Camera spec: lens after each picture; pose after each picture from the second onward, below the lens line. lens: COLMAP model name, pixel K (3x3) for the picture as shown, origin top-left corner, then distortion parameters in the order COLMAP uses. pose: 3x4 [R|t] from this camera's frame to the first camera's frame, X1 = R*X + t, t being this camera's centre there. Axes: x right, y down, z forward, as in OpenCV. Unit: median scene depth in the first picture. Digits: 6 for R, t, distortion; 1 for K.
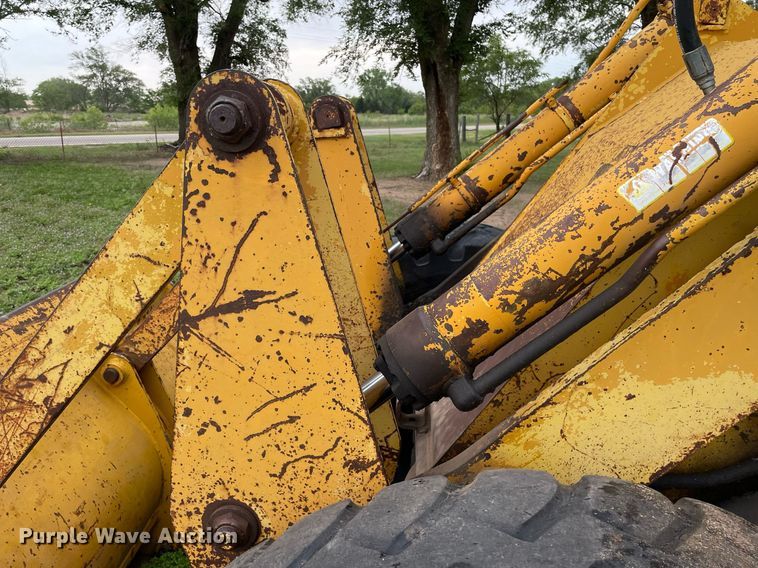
lens RADIAL K [[573.5, 0, 379.9], [0, 573.5, 270.2], [0, 0, 1]] dist [0.075148, -0.099123]
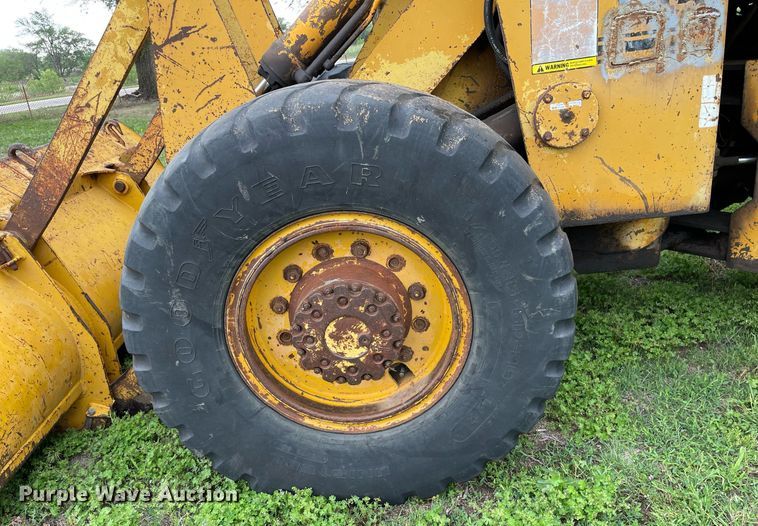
lens RADIAL K [[557.3, 0, 379.0], [0, 557.3, 263.0], [0, 0, 1]] dist [0.086593, -0.120254]
pose [[0.991693, -0.126746, 0.021939, 0.124546], [0.123655, 0.986342, 0.108809, 0.291312], [-0.035431, -0.105192, 0.993821, -0.445246]]
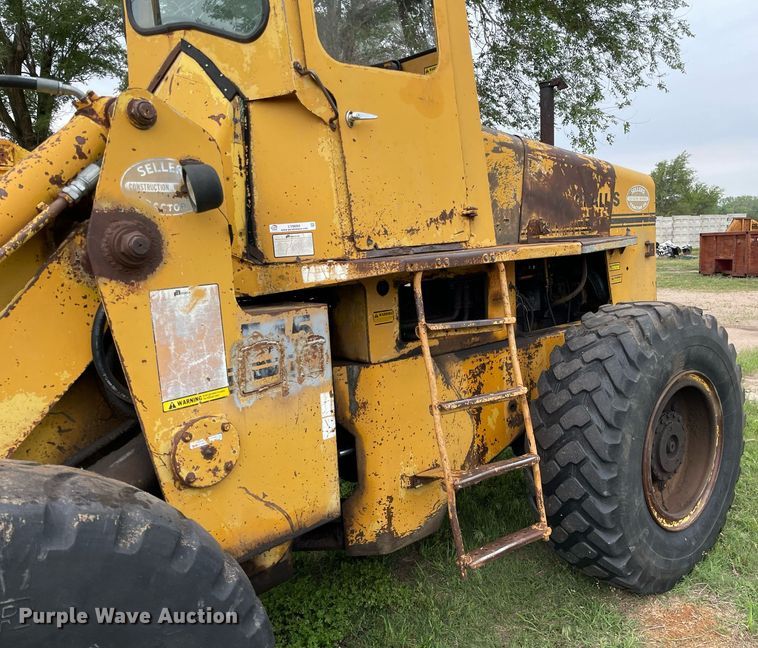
lens RADIAL K [[648.2, 0, 441.7], [0, 648.2, 325.1], [0, 0, 1]] dist [0.095528, -0.128059]
pose [[0.587994, -0.136268, 0.797304, -0.040592], [0.250100, 0.968034, -0.018995, 0.134912], [-0.769229, 0.210575, 0.603279, -0.401589]]
